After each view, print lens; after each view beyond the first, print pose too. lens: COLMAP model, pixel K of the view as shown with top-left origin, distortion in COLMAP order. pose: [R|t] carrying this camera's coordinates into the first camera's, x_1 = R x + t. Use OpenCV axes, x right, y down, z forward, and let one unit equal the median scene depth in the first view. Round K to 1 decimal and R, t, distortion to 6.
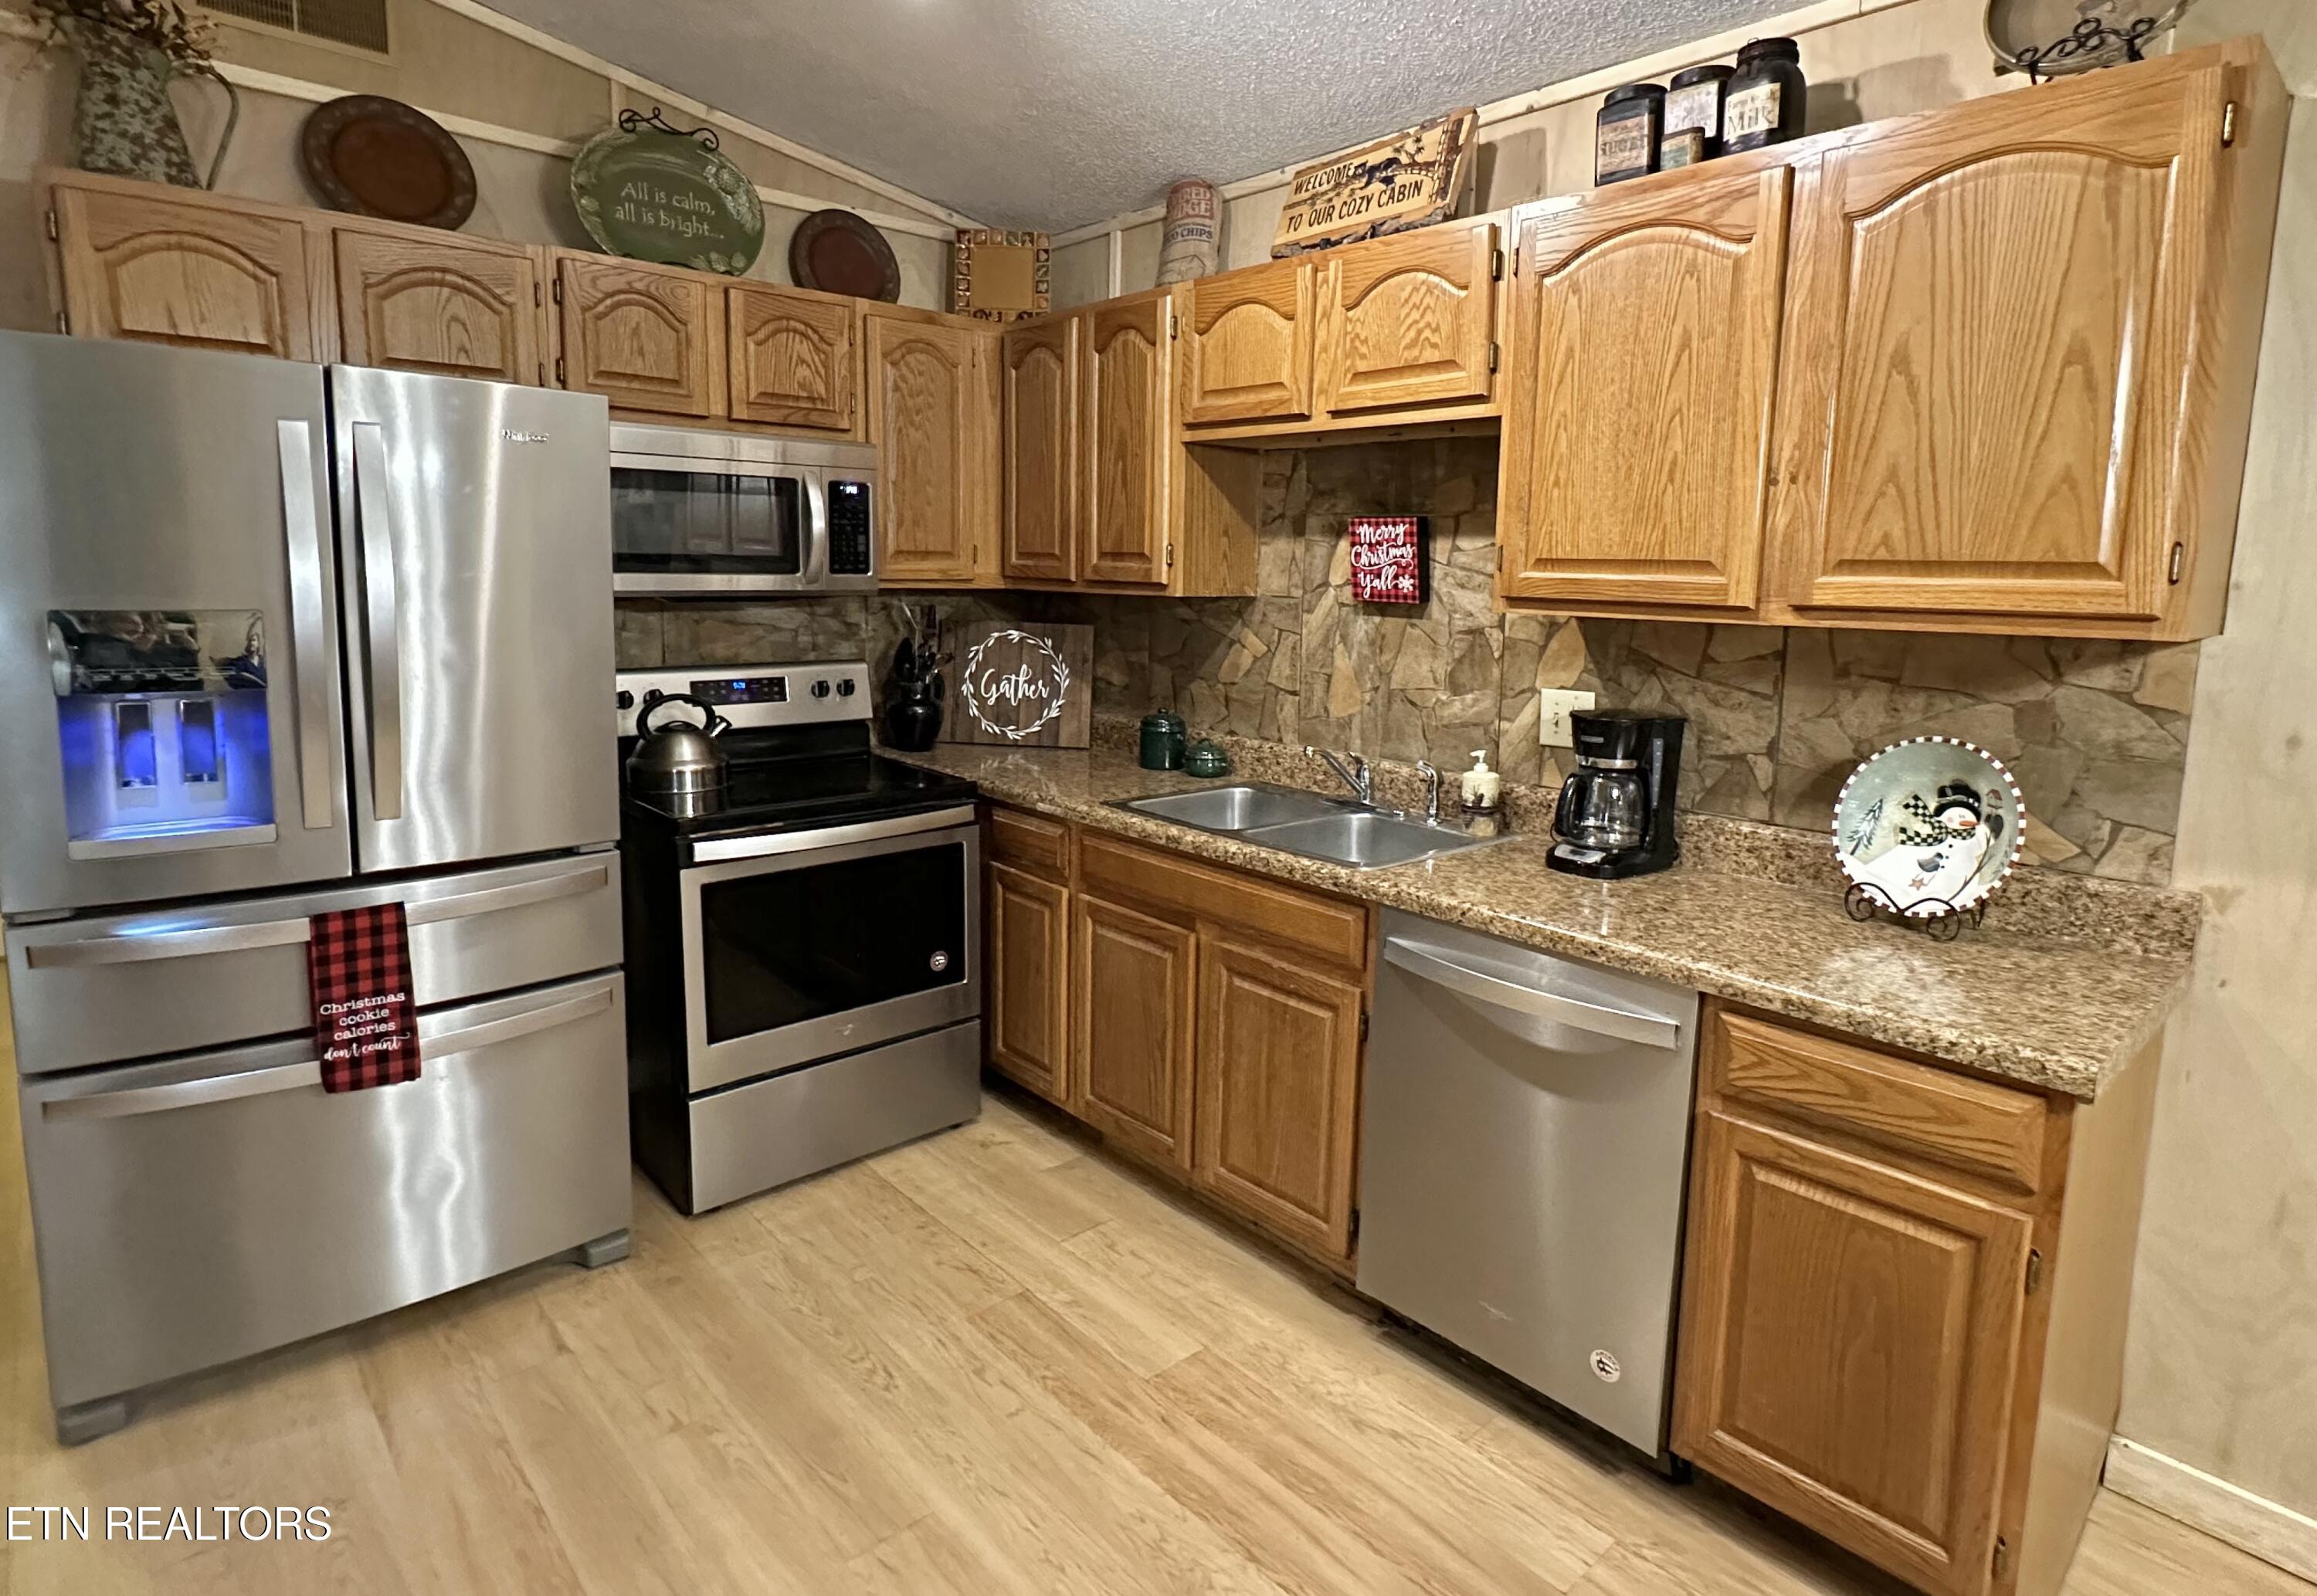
lens RADIAL K [[1228.8, 0, 1171.5], [0, 1228.8, 730.1], [0, 0, 1]] dist [-0.001854, 0.000279]
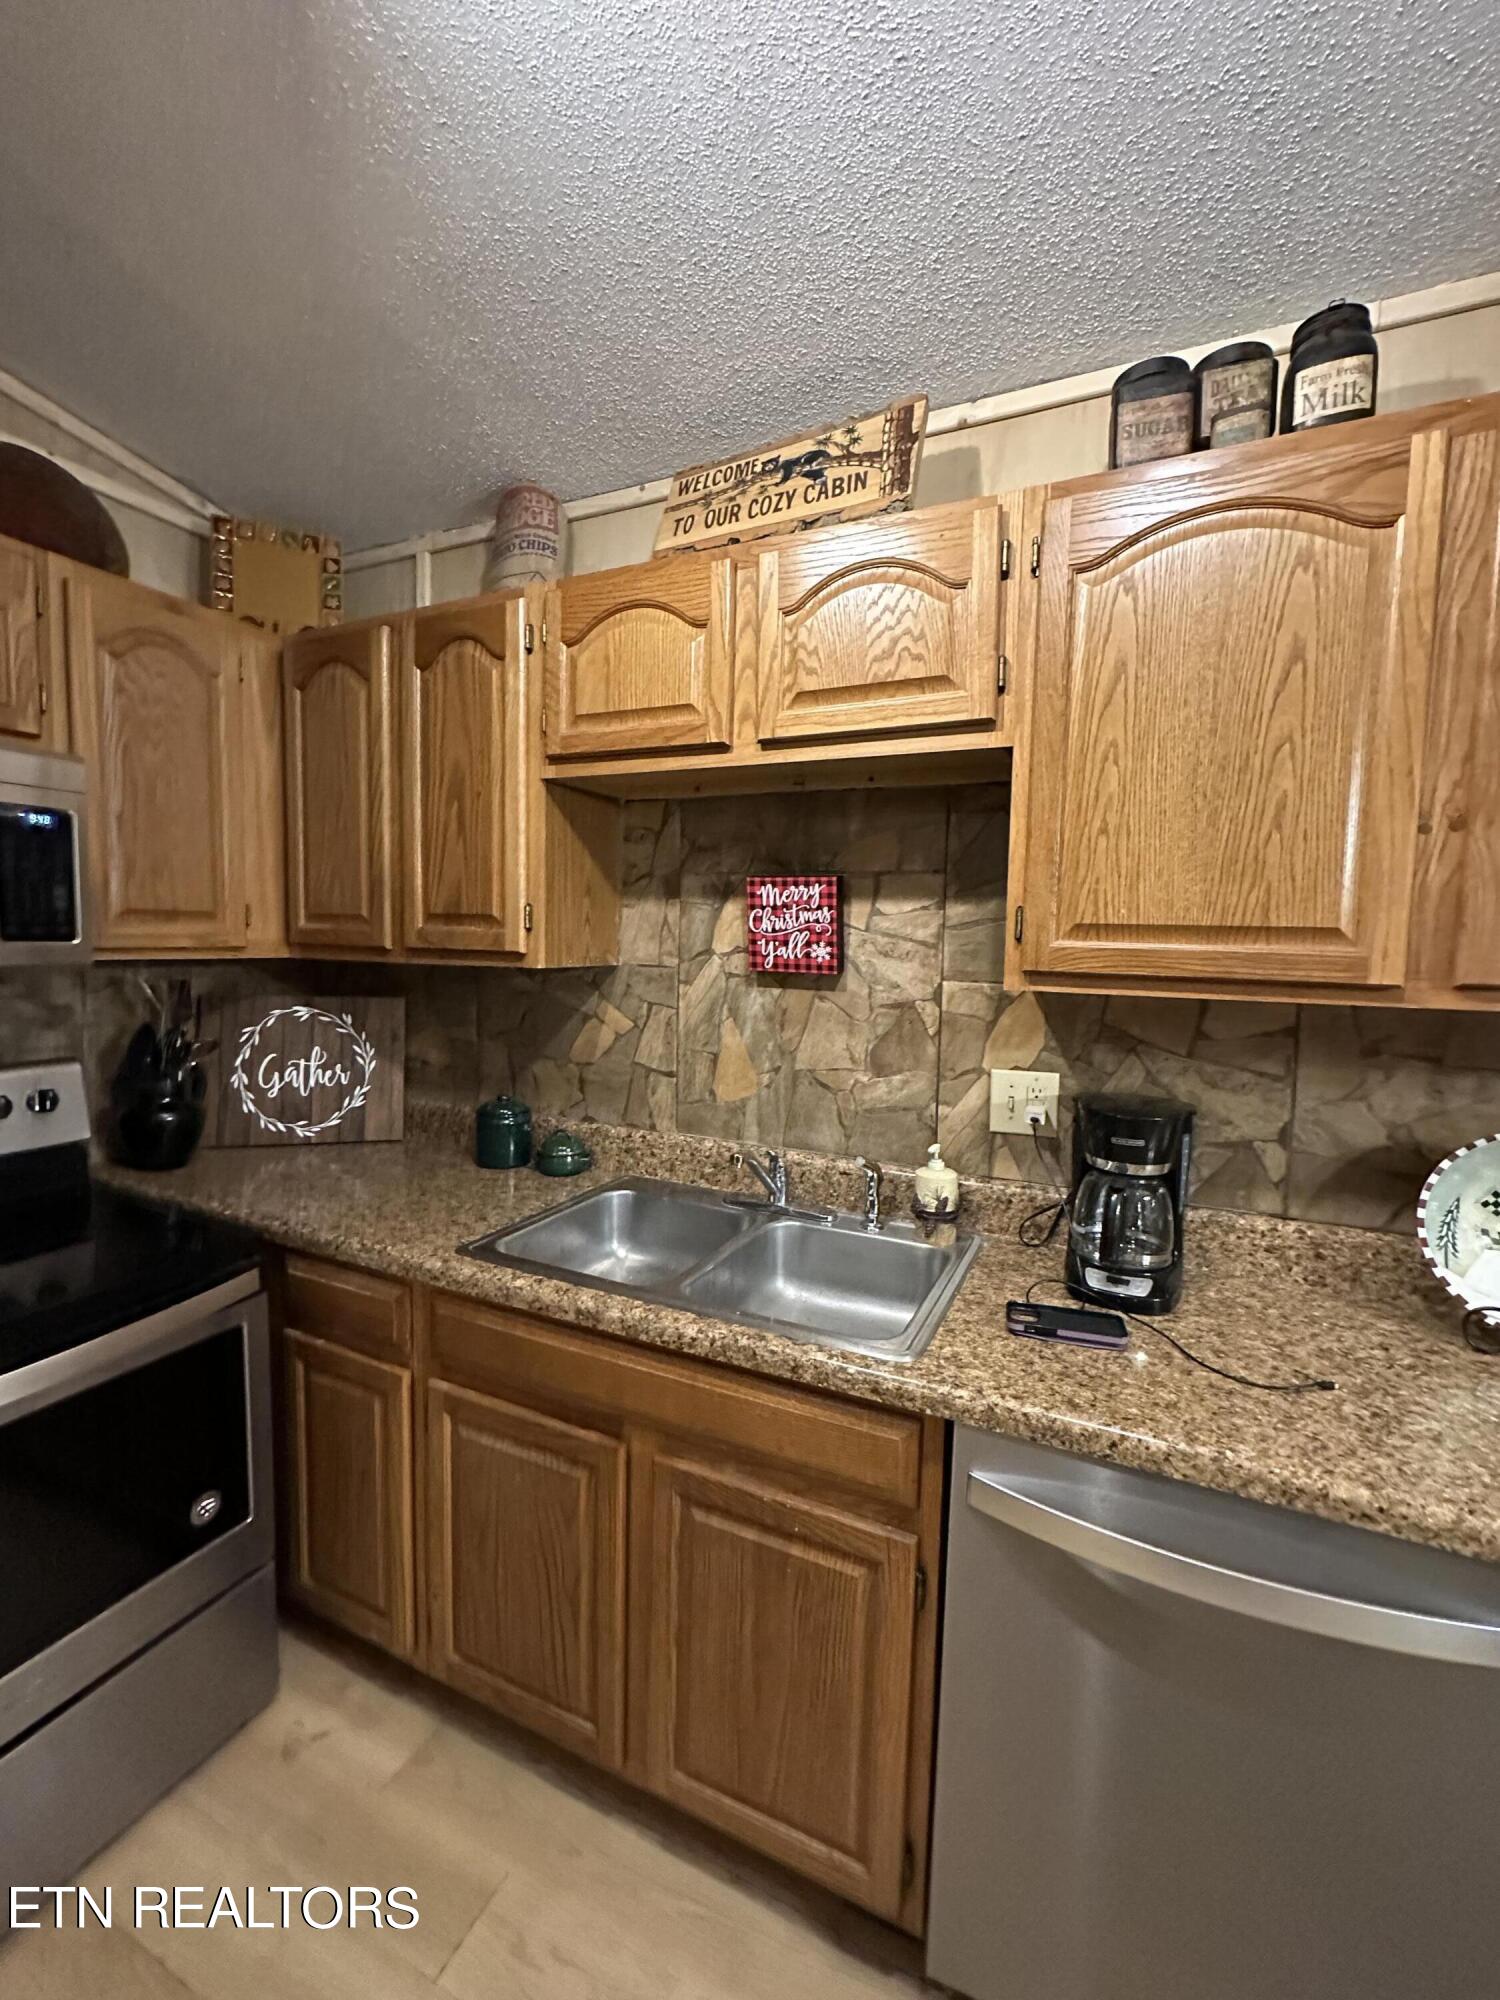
lens RADIAL K [[828.7, 0, 749.7], [0, 828.7, 998.0], [0, 0, 1]] dist [-0.005753, 0.001731]
pose [[0.921356, -0.028963, 0.387639, -0.092525], [0.048554, 0.997985, -0.040840, -0.069660], [-0.385675, 0.056449, 0.920906, 0.512567]]
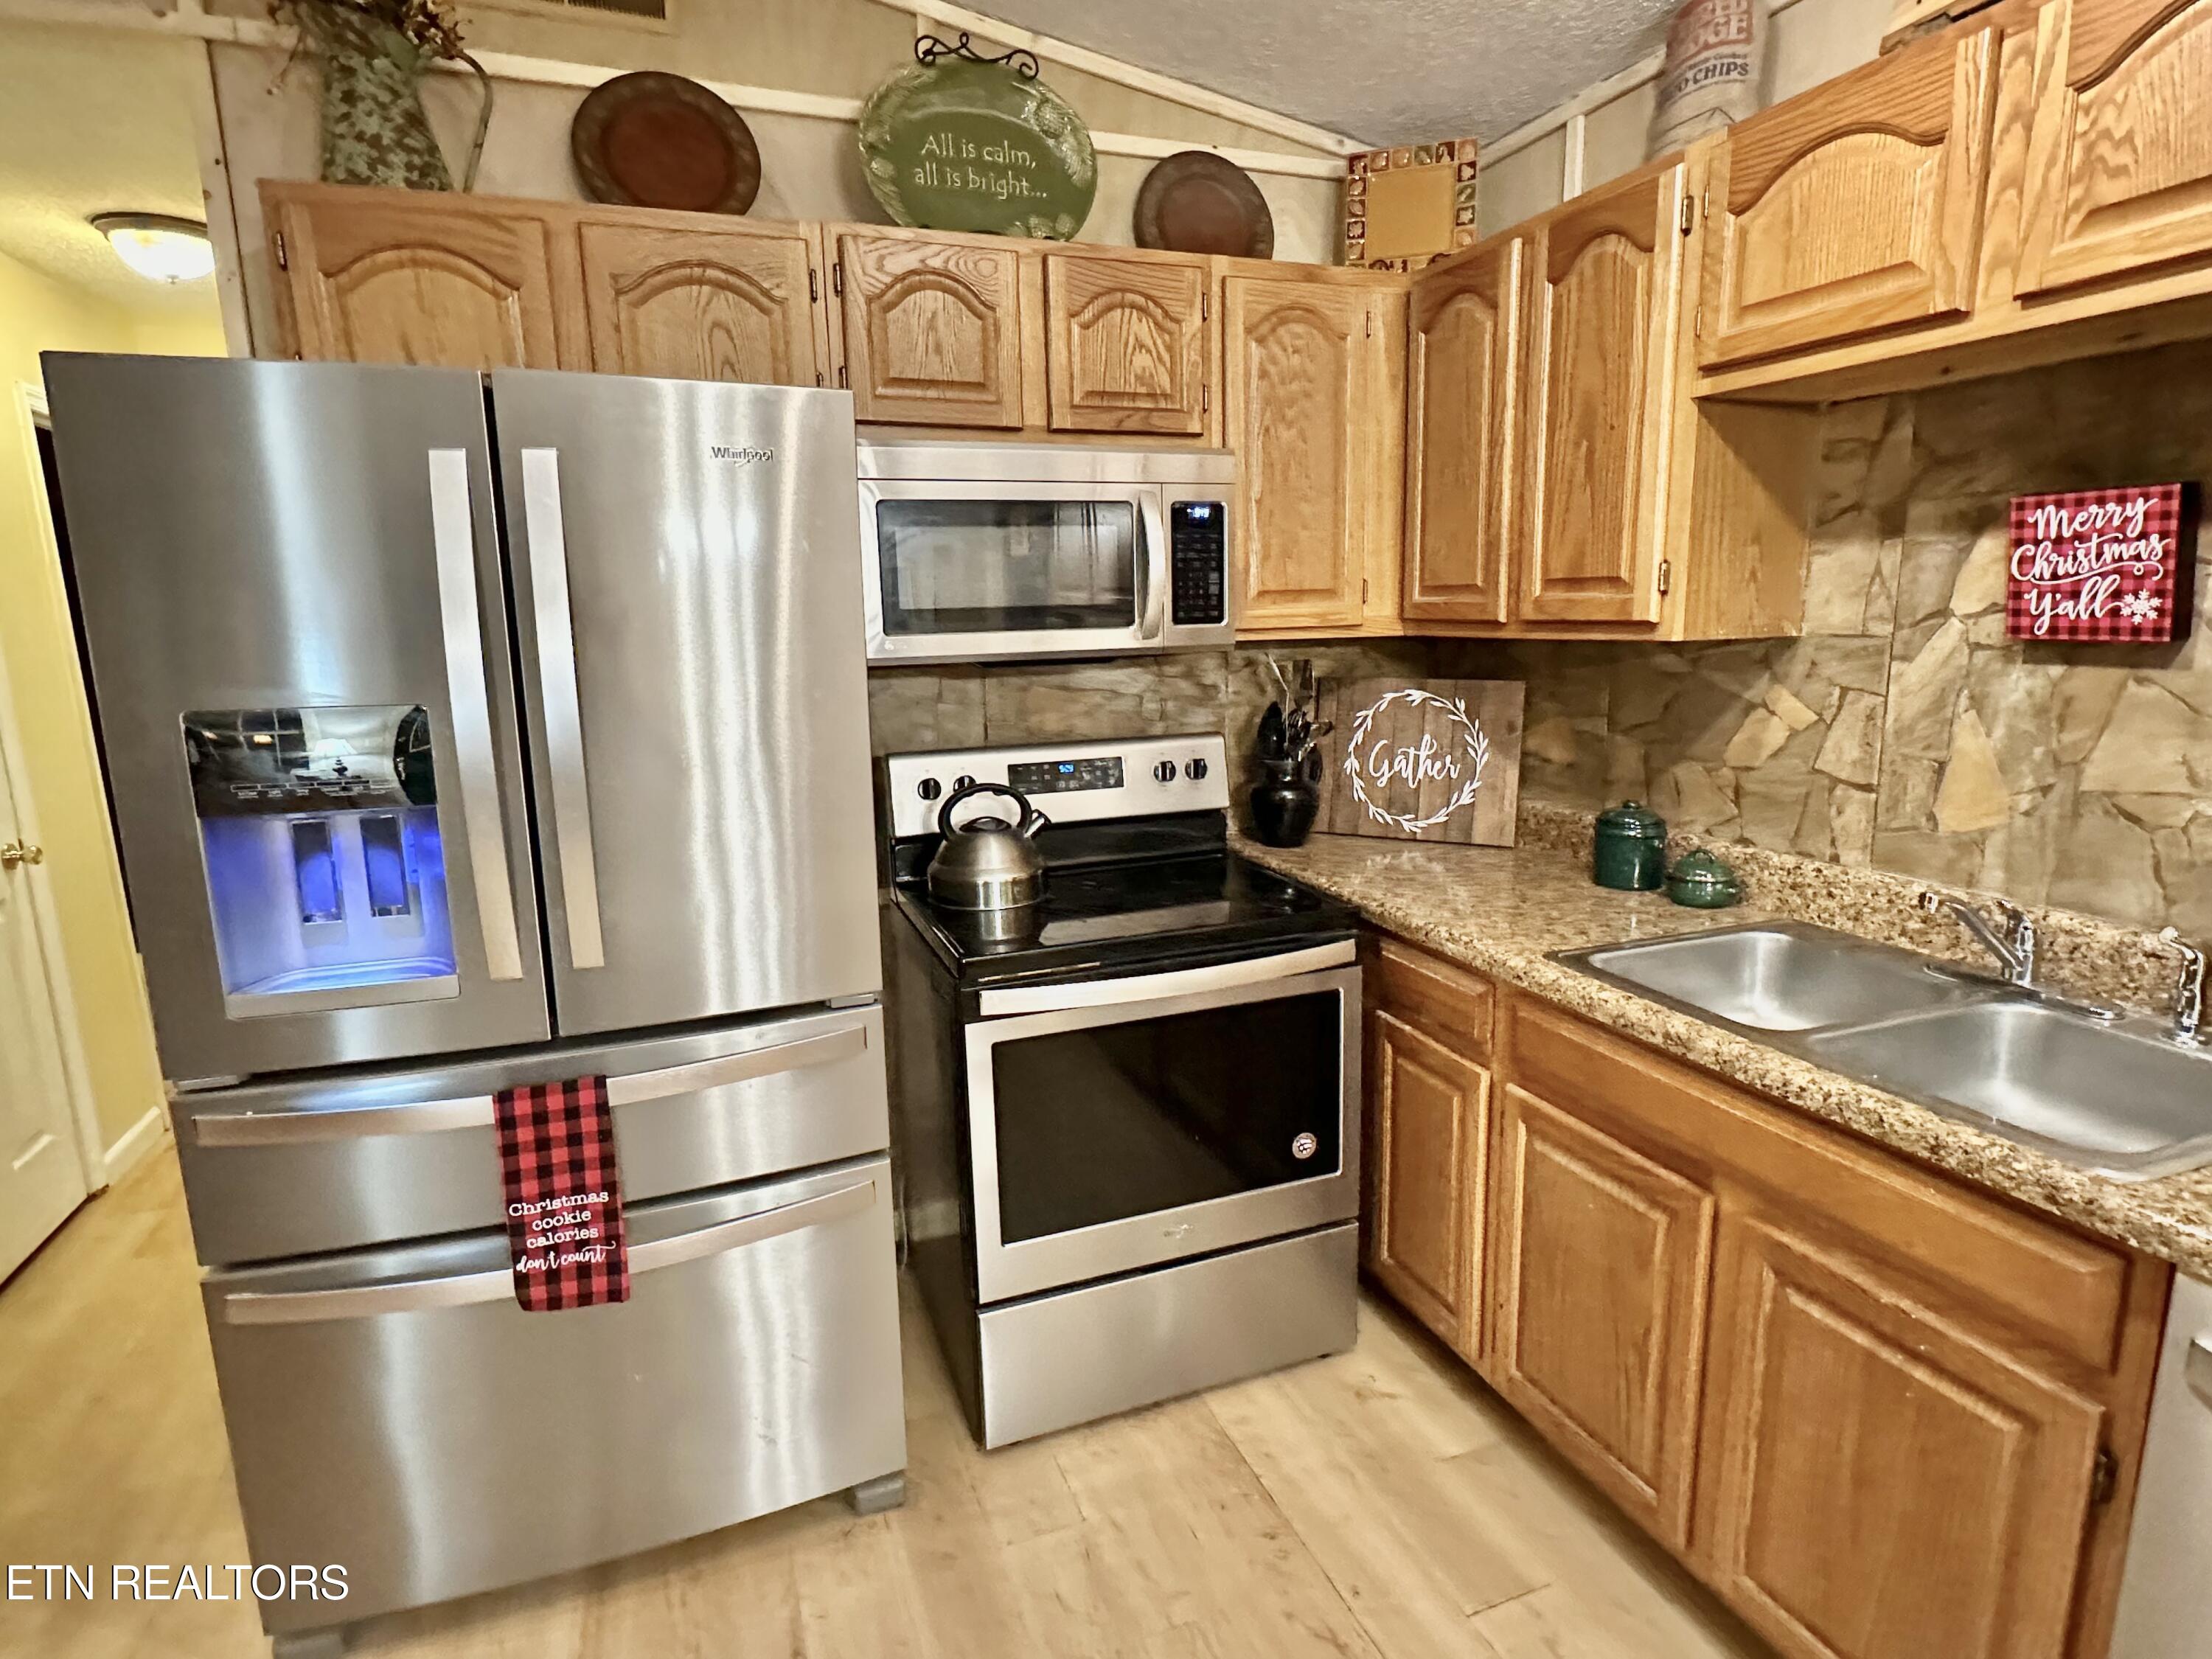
lens RADIAL K [[1164.8, 0, 1111.6], [0, 1164.8, 828.3], [0, 0, 1]] dist [-0.003430, 0.000836]
pose [[0.931385, 0.027250, -0.363013, -0.054057], [-0.007869, 0.998468, 0.054762, -0.047166], [0.363949, -0.048148, 0.930173, 0.358089]]
